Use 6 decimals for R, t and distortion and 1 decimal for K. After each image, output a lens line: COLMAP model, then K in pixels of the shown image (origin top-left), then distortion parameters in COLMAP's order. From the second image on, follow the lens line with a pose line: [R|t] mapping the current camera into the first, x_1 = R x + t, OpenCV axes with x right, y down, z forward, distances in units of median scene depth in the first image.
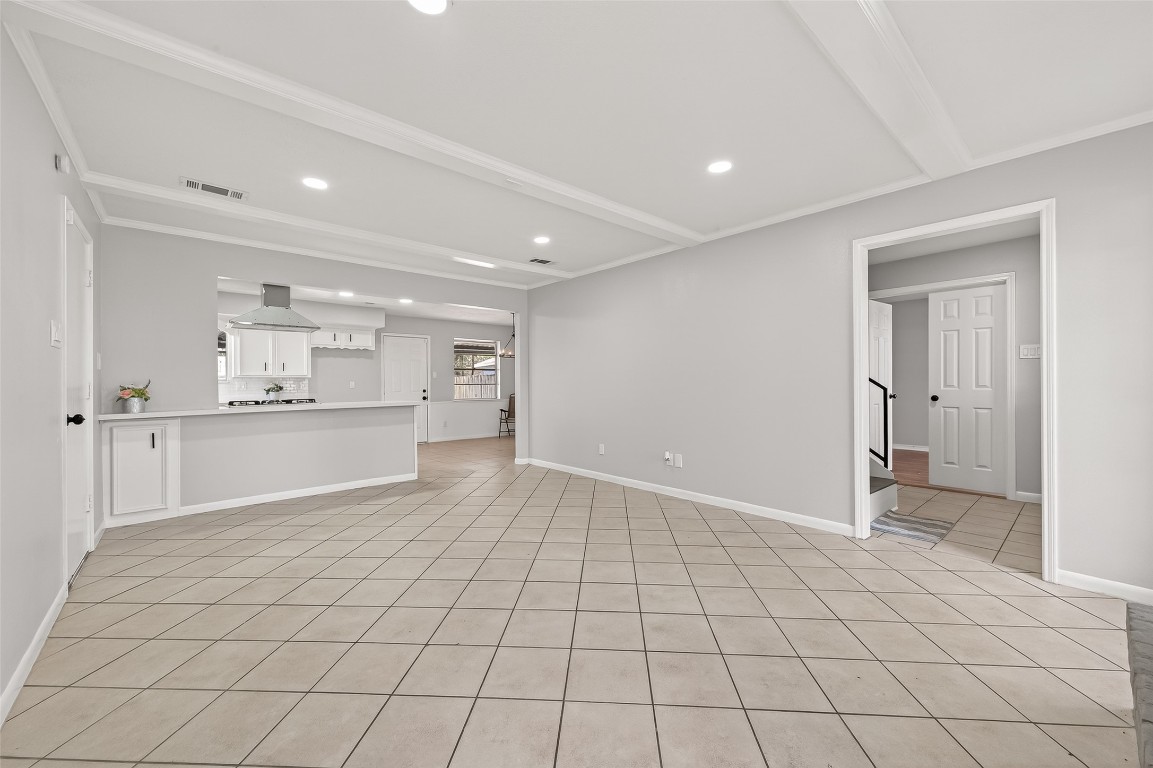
lens RADIAL K [[452.2, 0, 581.8], [0, 452.2, 382.4], [0, 0, 1]] dist [0.003925, -0.001236]
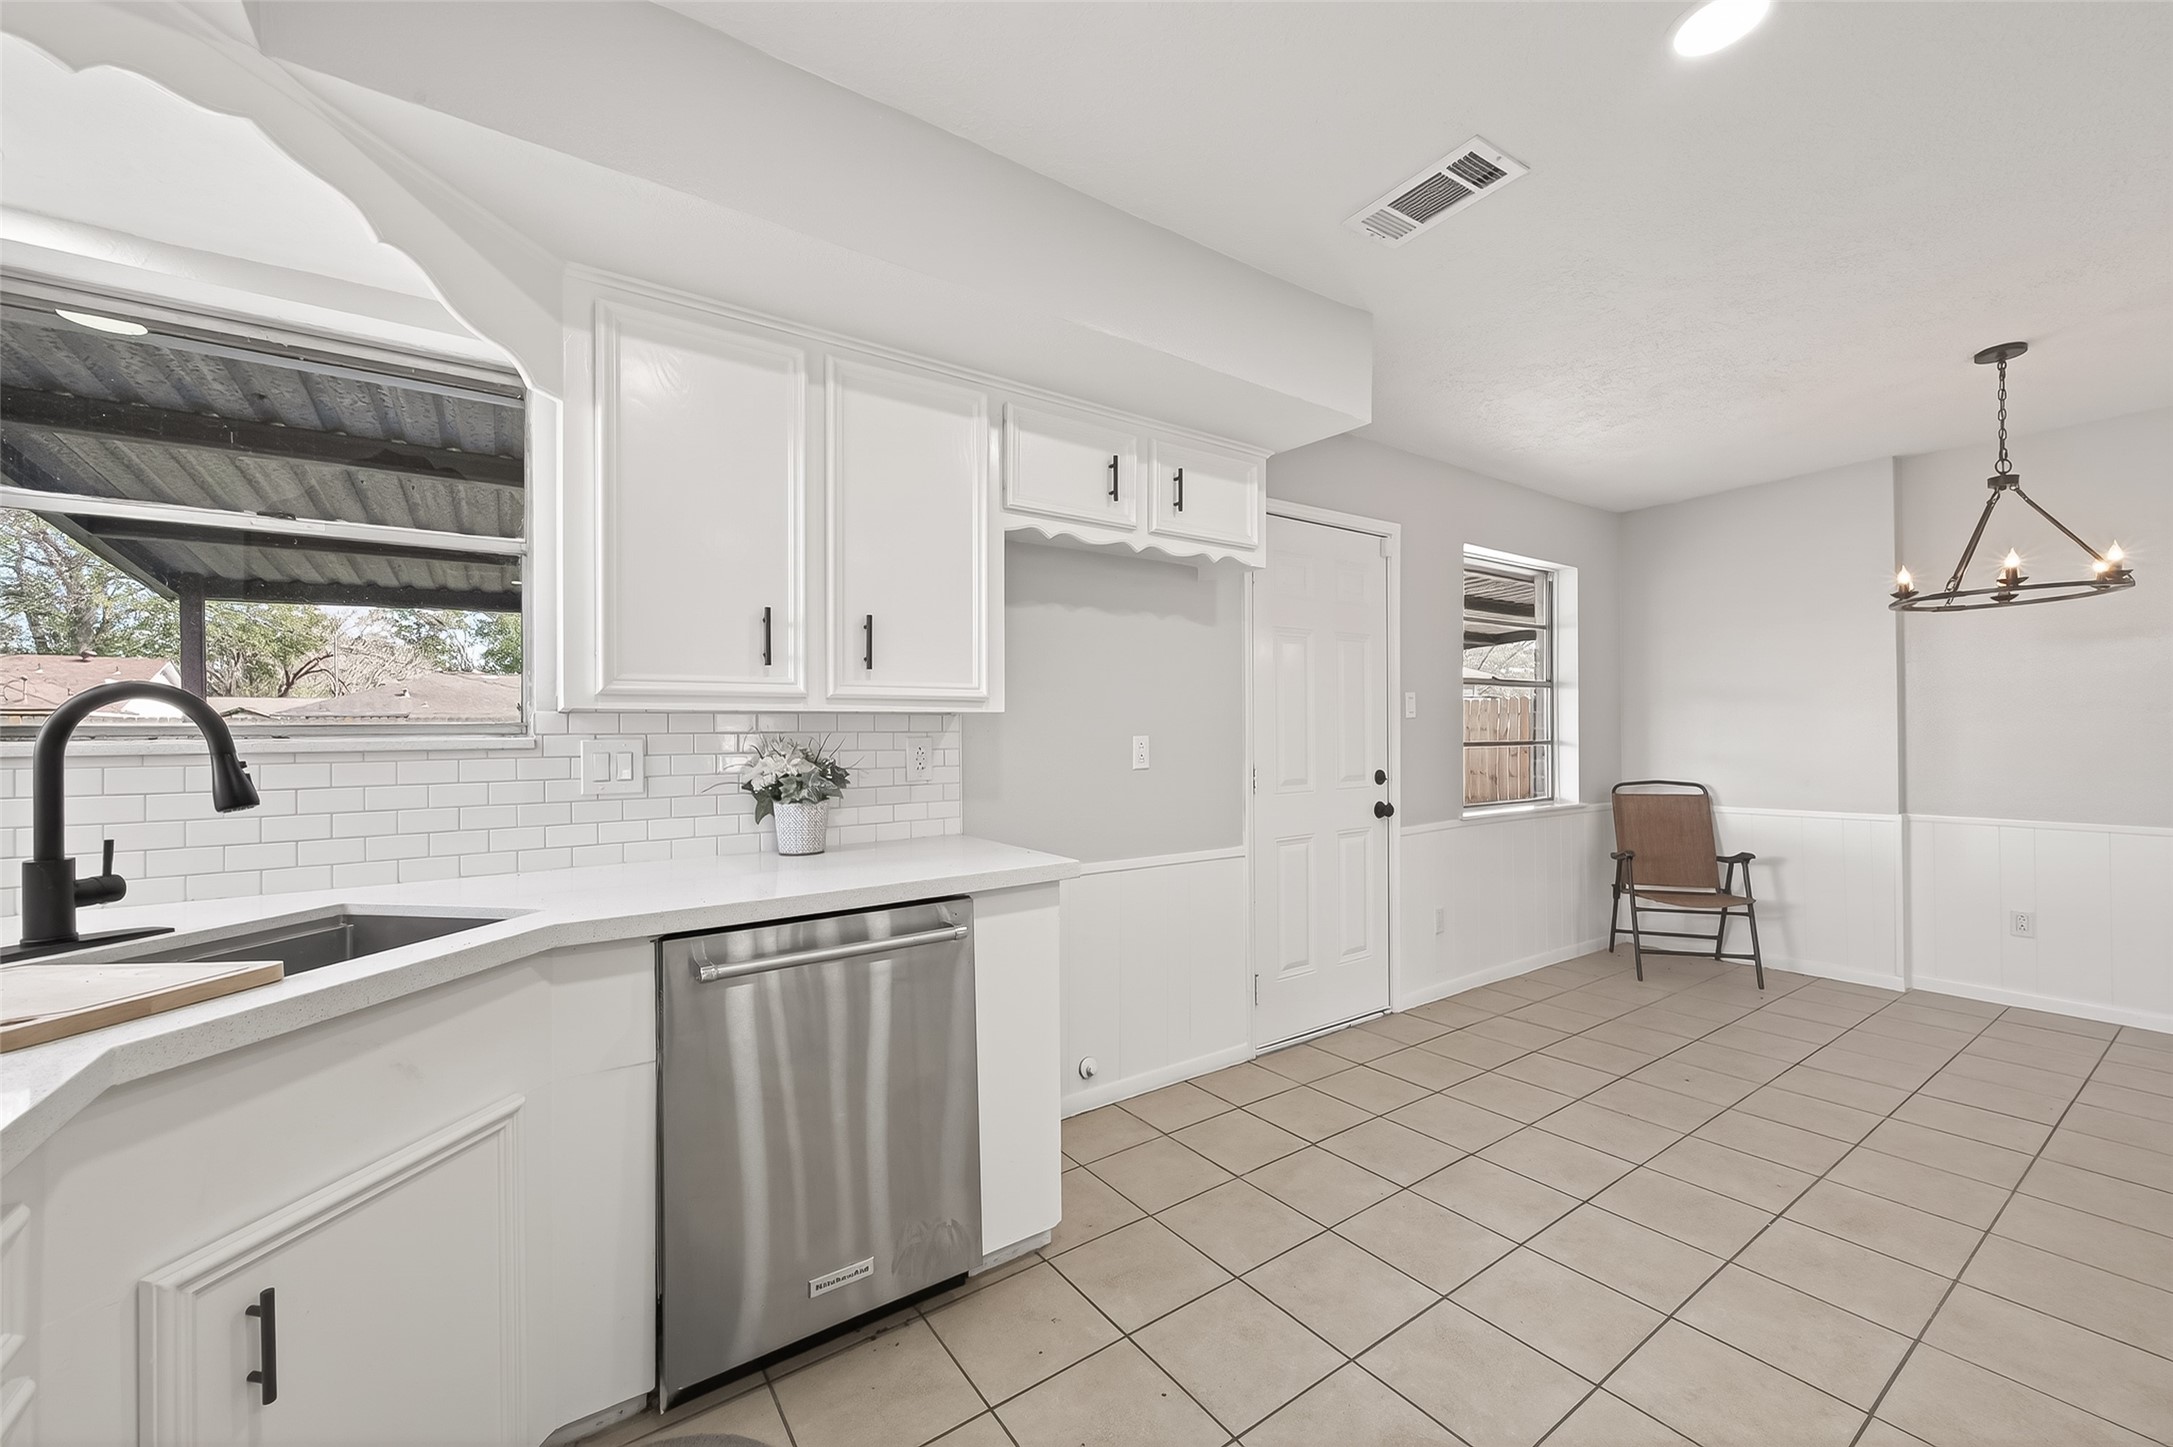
lens RADIAL K [[852.3, 0, 1096.6], [0, 852.3, 725.5], [0, 0, 1]] dist [0.003925, -0.001236]
pose [[0.992865, 0.000909, -0.119237, -0.503593], [-0.001441, 0.999989, -0.004373, -0.004617], [0.119232, 0.004514, 0.992856, 0.664978]]
